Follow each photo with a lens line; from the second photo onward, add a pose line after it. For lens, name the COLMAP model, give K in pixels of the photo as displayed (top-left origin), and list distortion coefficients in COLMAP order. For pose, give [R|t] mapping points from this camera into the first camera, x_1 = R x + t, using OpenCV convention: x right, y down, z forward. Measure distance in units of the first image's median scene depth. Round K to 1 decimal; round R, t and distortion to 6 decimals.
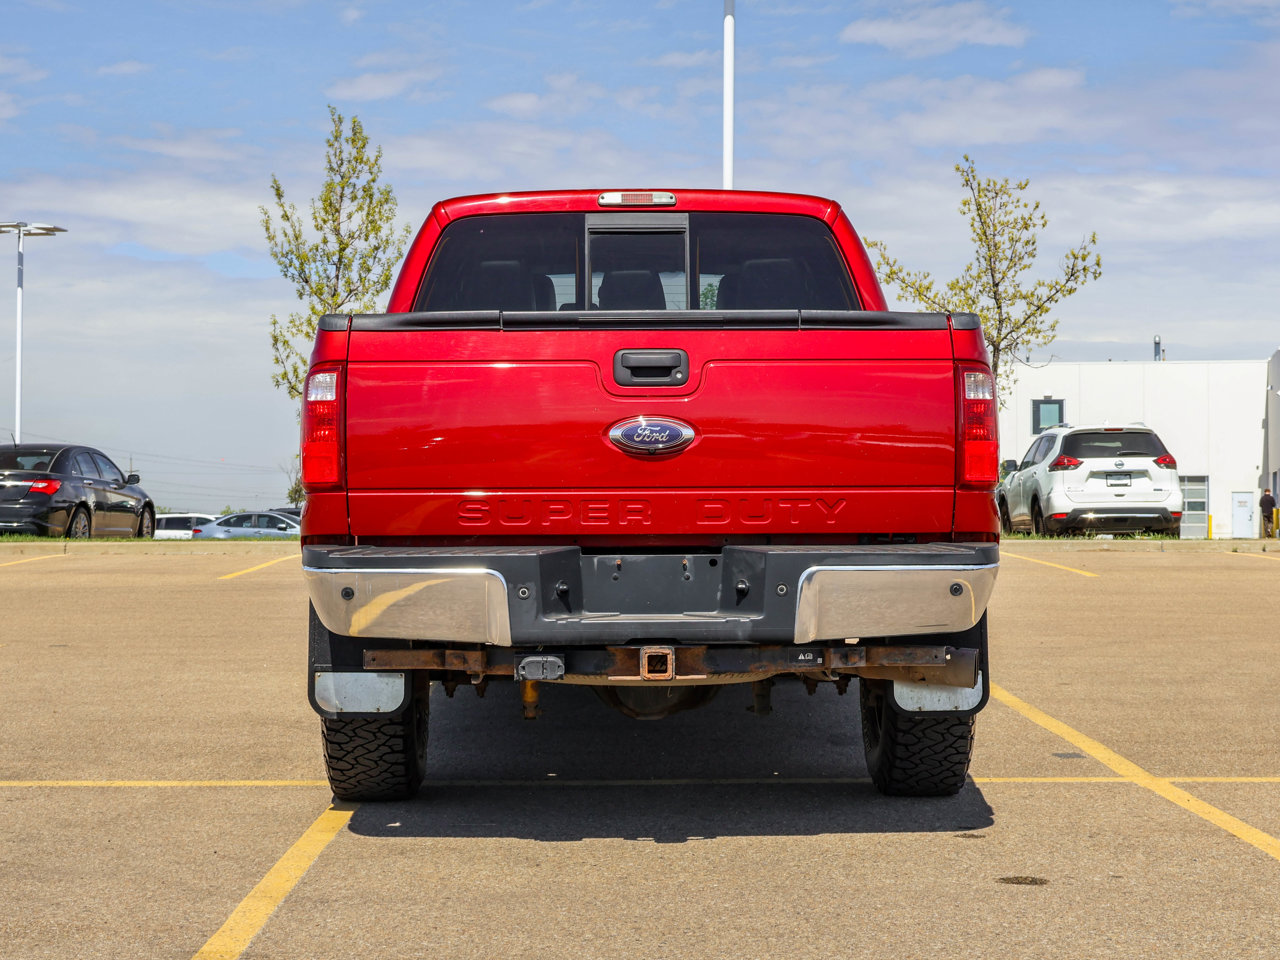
lens RADIAL K [[2379.8, 0, 640.0], [0, 2379.8, 480.0], [0, 0, 1]] dist [-0.000416, -0.039266]
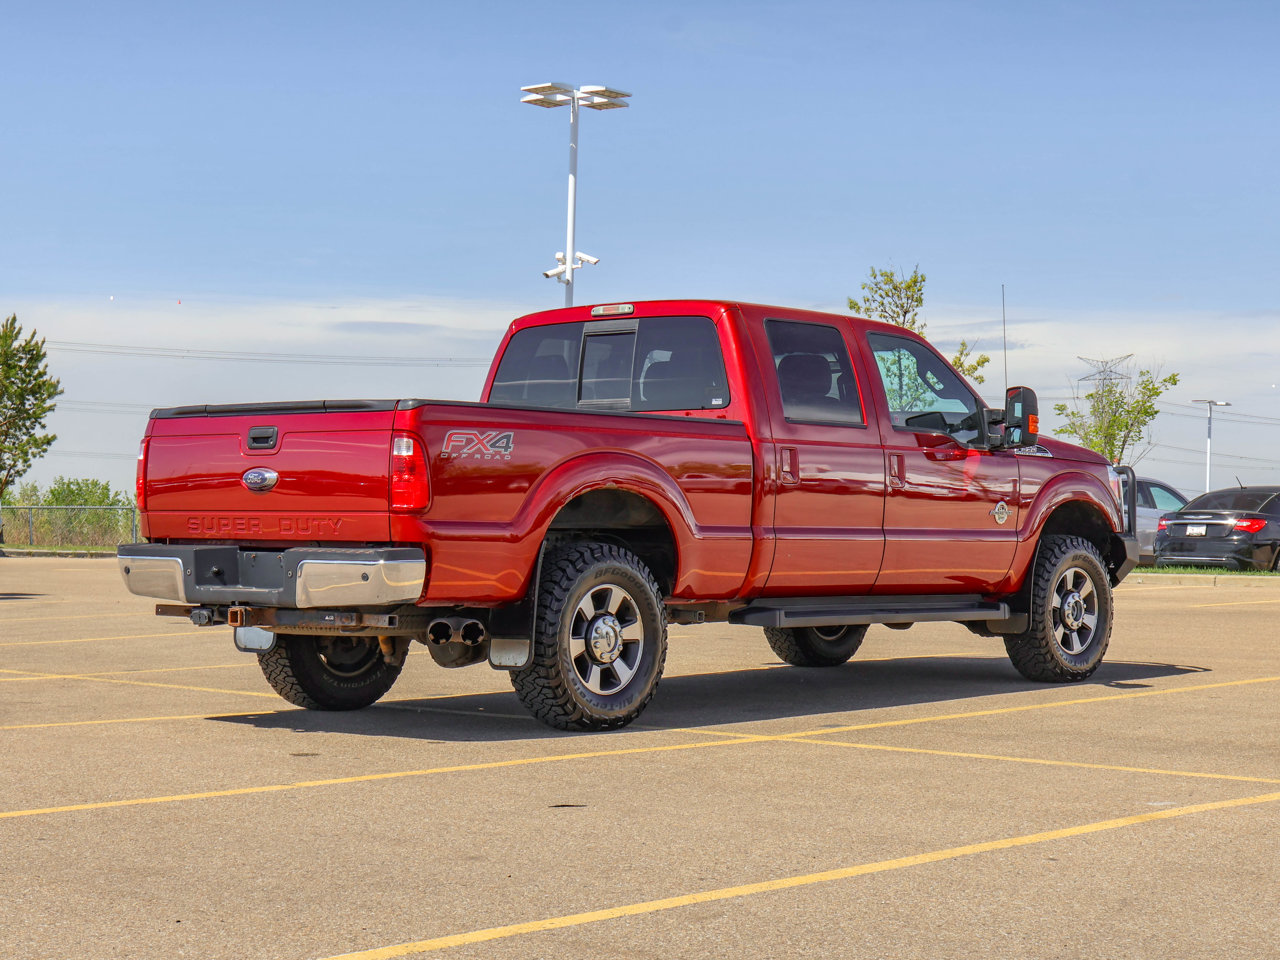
lens RADIAL K [[2447.5, 0, 640.0], [0, 2447.5, 480.0], [0, 0, 1]] dist [-0.000263, 0.167557]
pose [[0.724382, -0.000821, -0.689398, 1.351202], [-0.011679, 0.999841, -0.013462, 0.001681], [0.689300, 0.017803, 0.724257, -0.043719]]
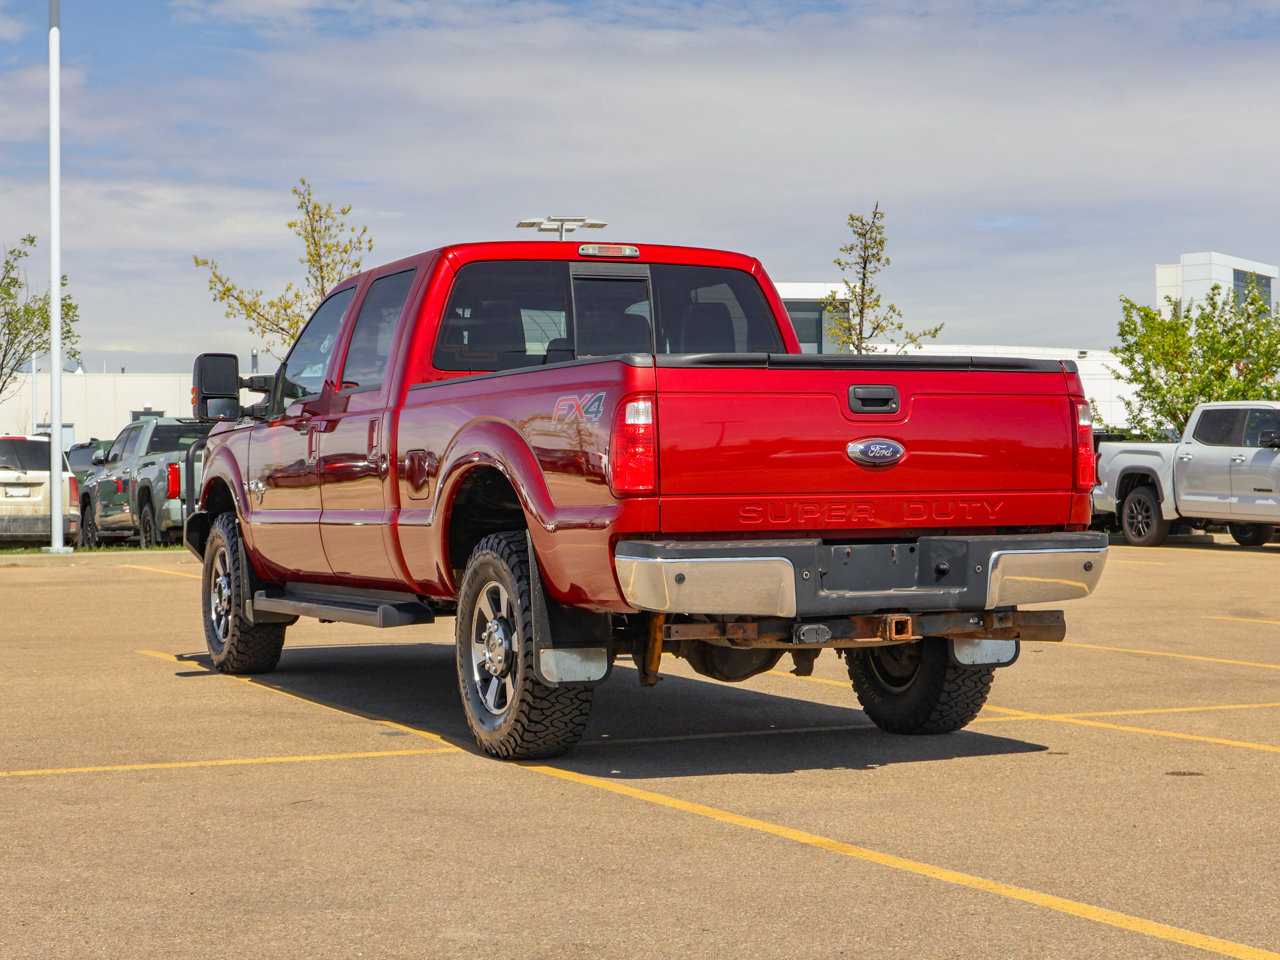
lens RADIAL K [[2447.5, 0, 640.0], [0, 2447.5, 480.0], [0, 0, 1]] dist [-0.000263, 0.167557]
pose [[0.915482, -0.004747, 0.402331, -0.641999], [0.006886, 0.999969, -0.003872, 0.000831], [-0.402300, 0.006315, 0.915486, -0.162618]]
